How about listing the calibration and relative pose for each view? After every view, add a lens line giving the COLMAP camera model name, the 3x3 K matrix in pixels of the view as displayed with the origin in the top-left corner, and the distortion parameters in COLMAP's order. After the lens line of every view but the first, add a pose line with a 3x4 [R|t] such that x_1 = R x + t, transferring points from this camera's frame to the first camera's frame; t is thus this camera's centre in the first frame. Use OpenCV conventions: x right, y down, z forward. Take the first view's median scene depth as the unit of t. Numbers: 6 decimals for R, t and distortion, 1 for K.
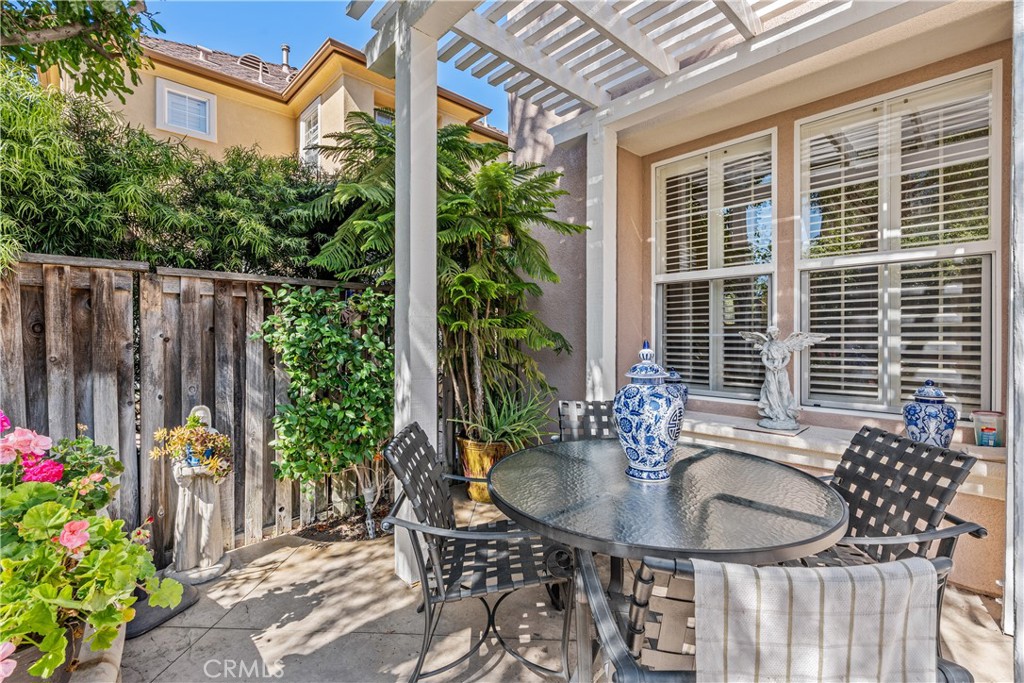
lens RADIAL K [[464.6, 0, 516.3], [0, 464.6, 343.9], [0, 0, 1]] dist [-0.002583, -0.000098]
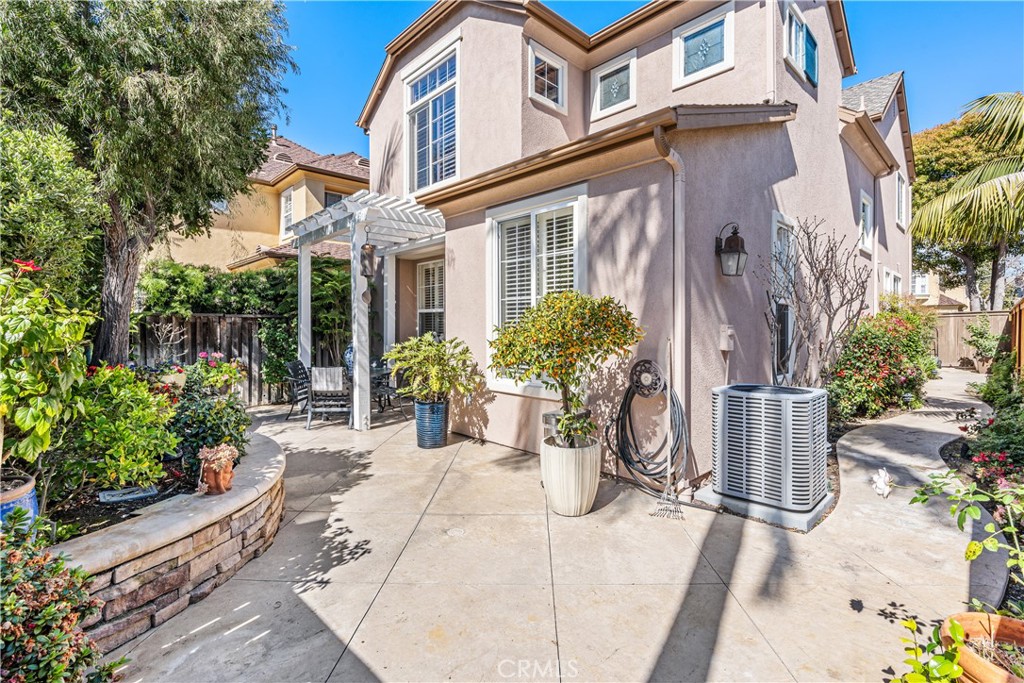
lens RADIAL K [[464.6, 0, 507.5], [0, 464.6, 334.7], [0, 0, 1]] dist [-0.002583, -0.000098]
pose [[0.999973, 0.000718, -0.007321, 1.065227], [-0.000712, 0.999999, 0.000818, -0.027368], [0.007321, -0.000813, 0.999973, -1.945012]]
